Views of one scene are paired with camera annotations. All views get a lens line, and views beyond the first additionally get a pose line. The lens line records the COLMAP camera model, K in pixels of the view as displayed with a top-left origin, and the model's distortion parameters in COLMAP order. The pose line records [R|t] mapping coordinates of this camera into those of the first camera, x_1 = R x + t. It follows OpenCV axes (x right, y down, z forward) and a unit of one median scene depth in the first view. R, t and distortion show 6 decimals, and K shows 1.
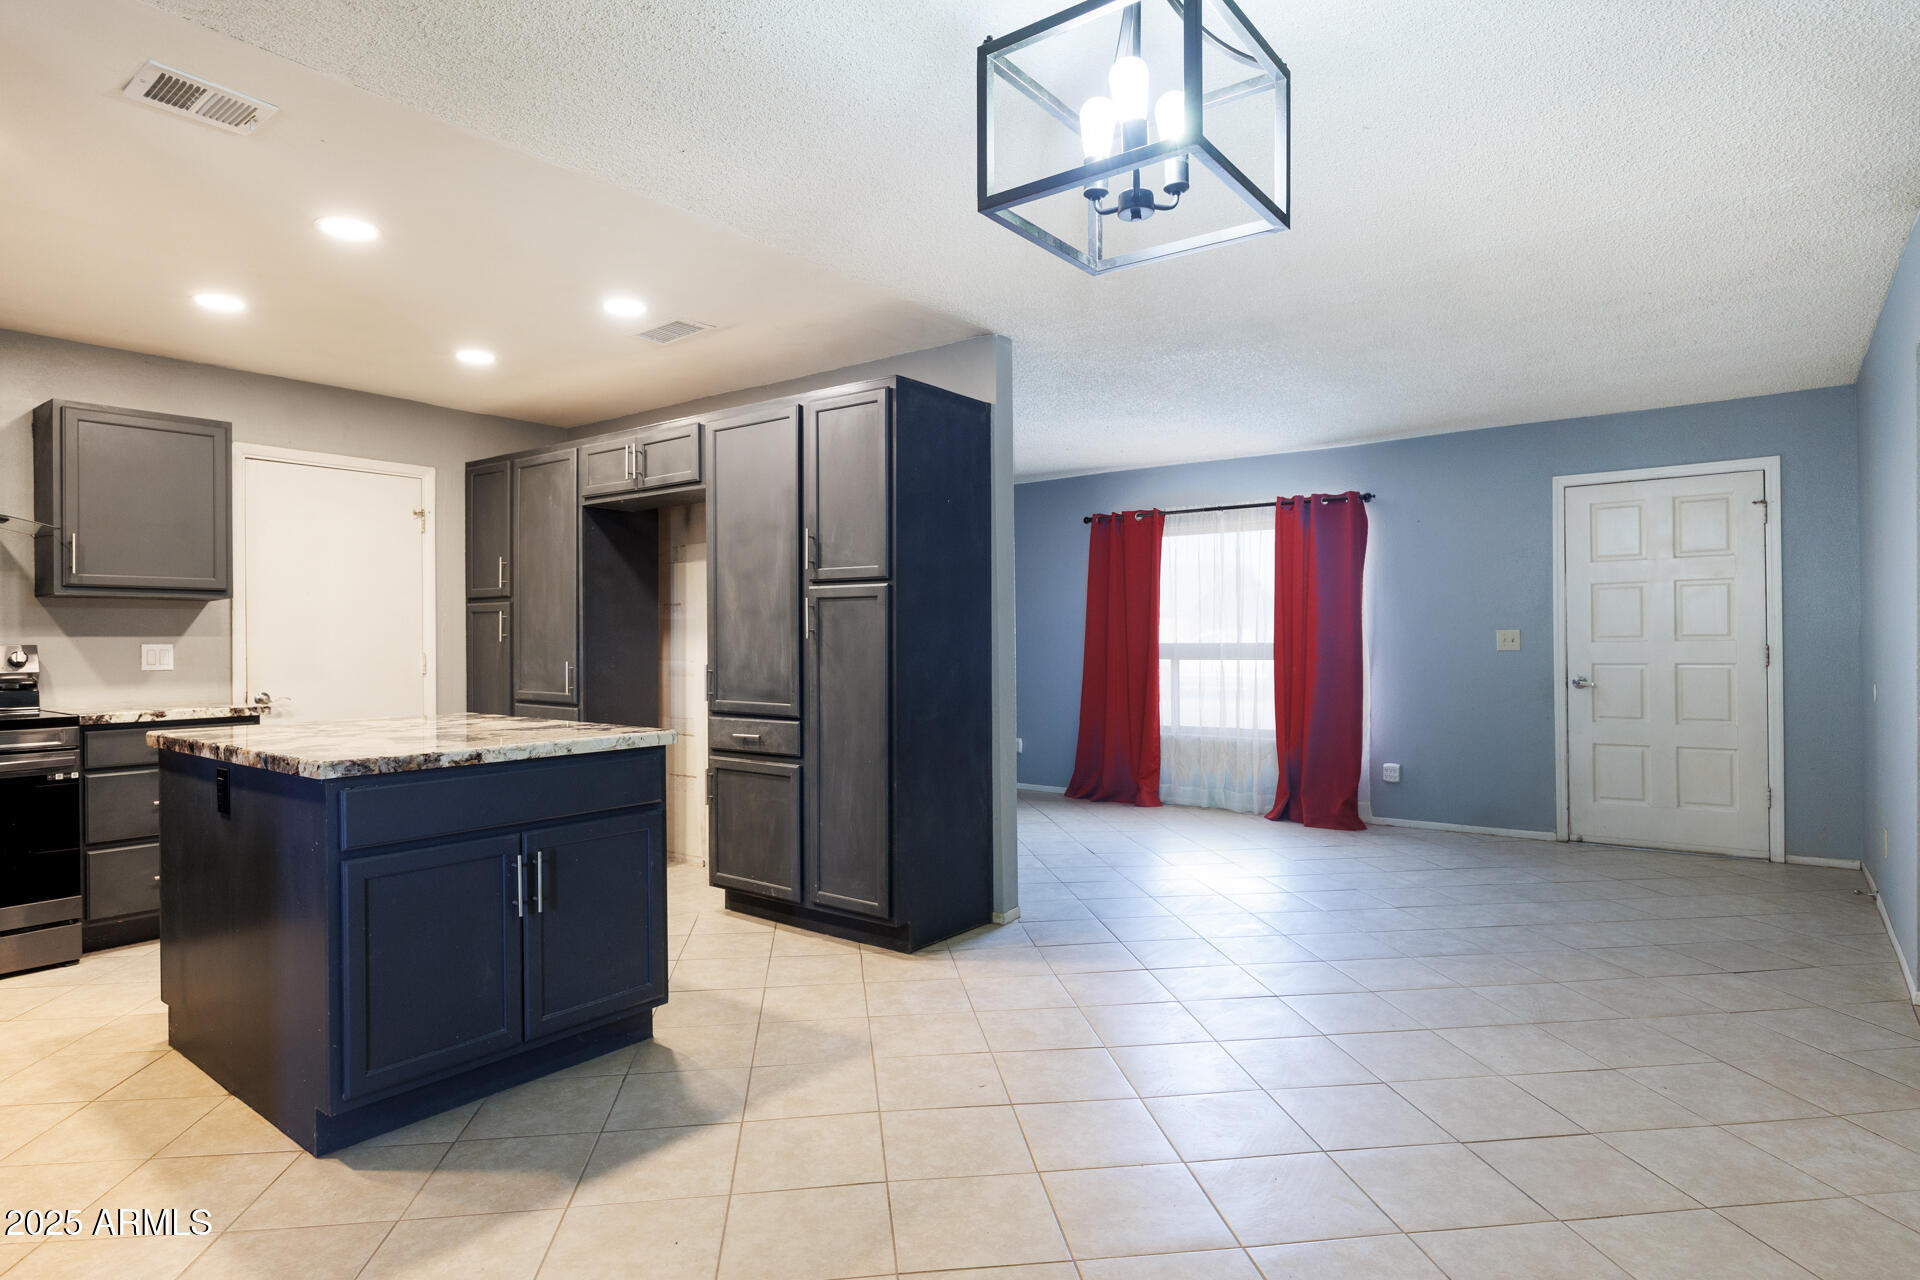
lens RADIAL K [[1102.5, 0, 954.3], [0, 1102.5, 655.0], [0, 0, 1]] dist [-0.001177, 0.004775]
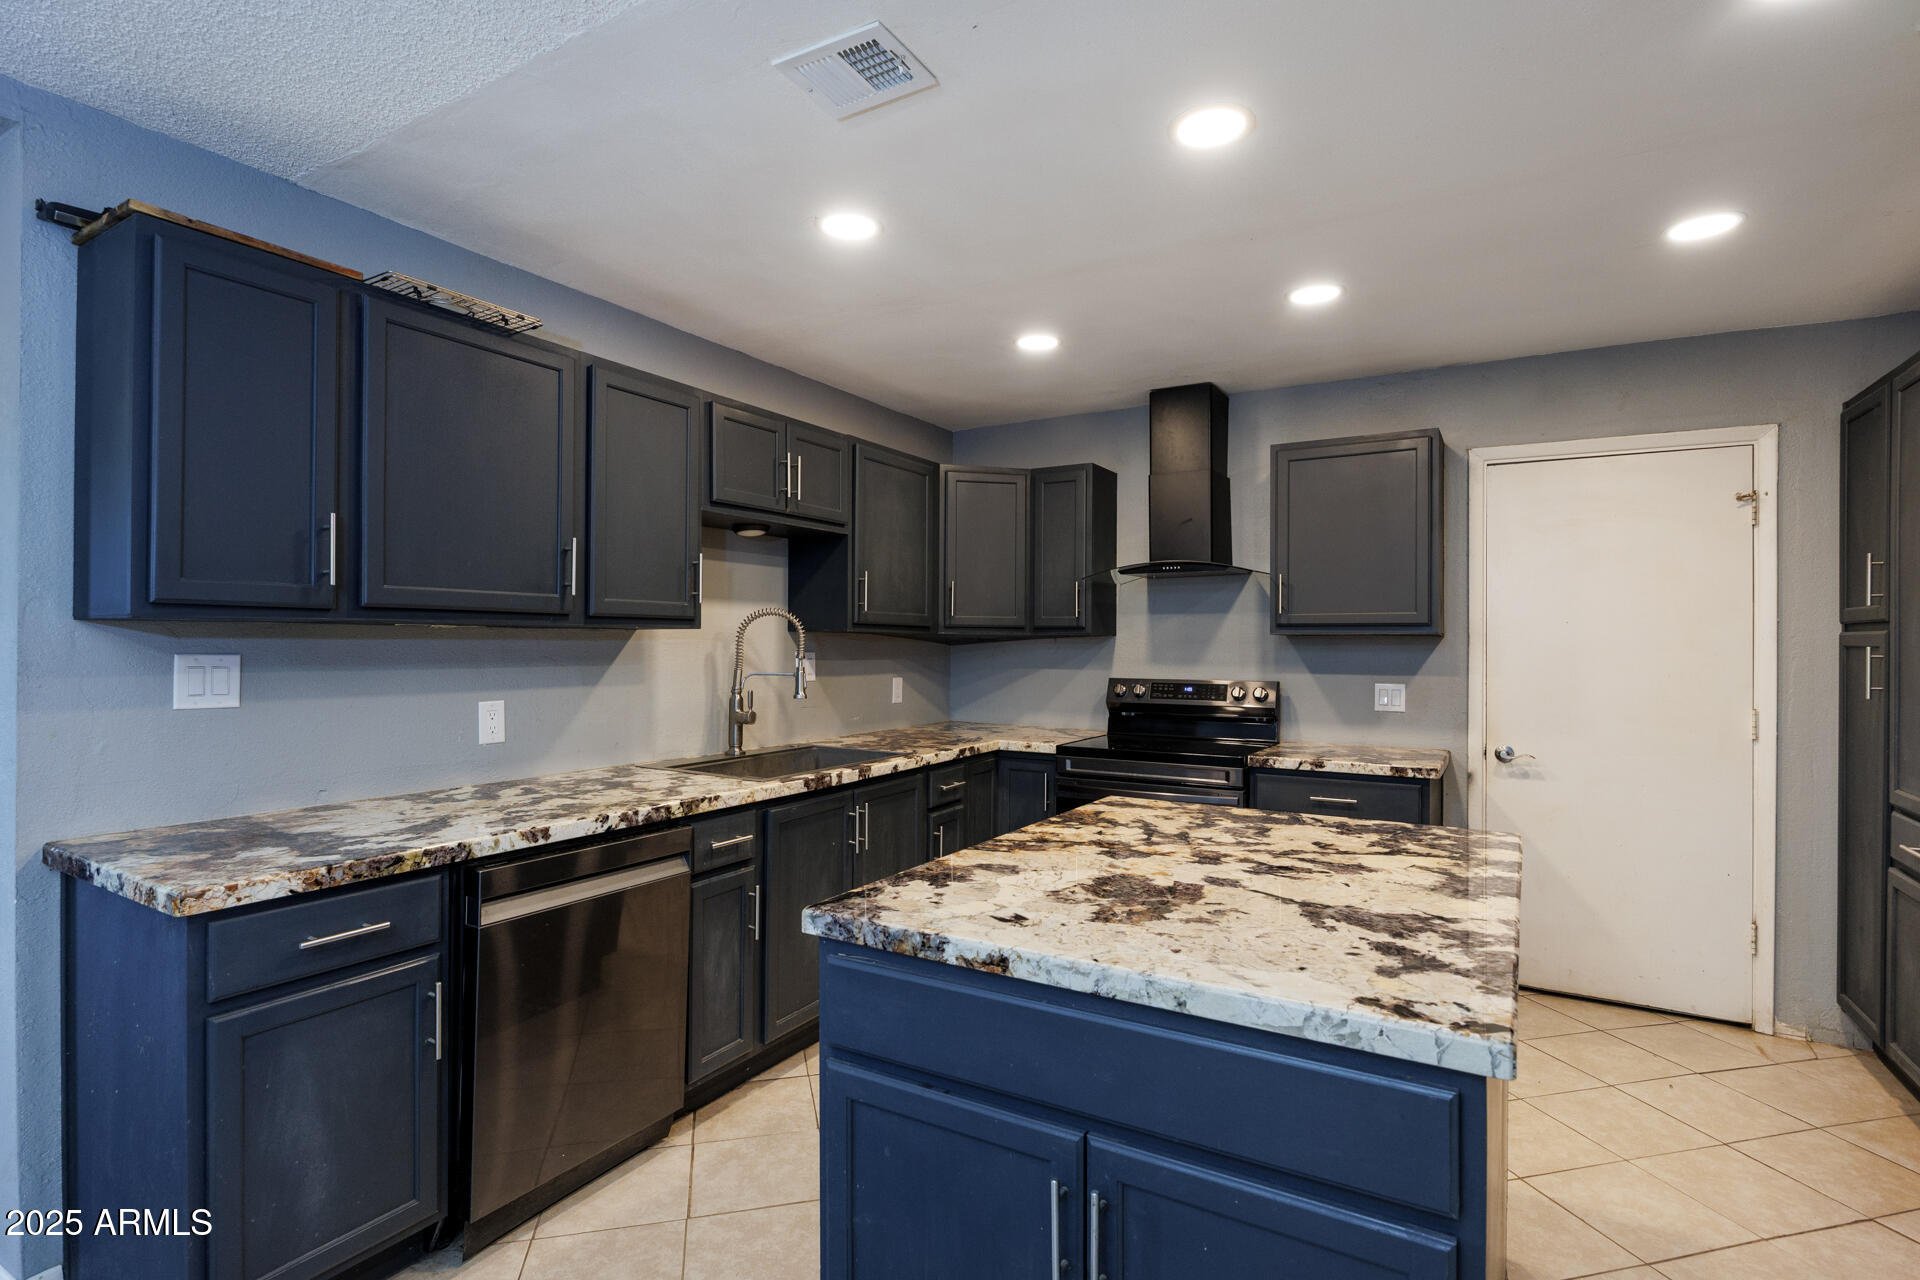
lens RADIAL K [[938.5, 0, 952.4], [0, 938.5, 641.2], [0, 0, 1]] dist [-0.003082, -0.000184]
pose [[0.116033, 0.005839, -0.993228, 0.023996], [-0.016456, 0.999857, 0.003955, -0.046043], [0.993109, 0.015885, 0.116112, 0.584535]]
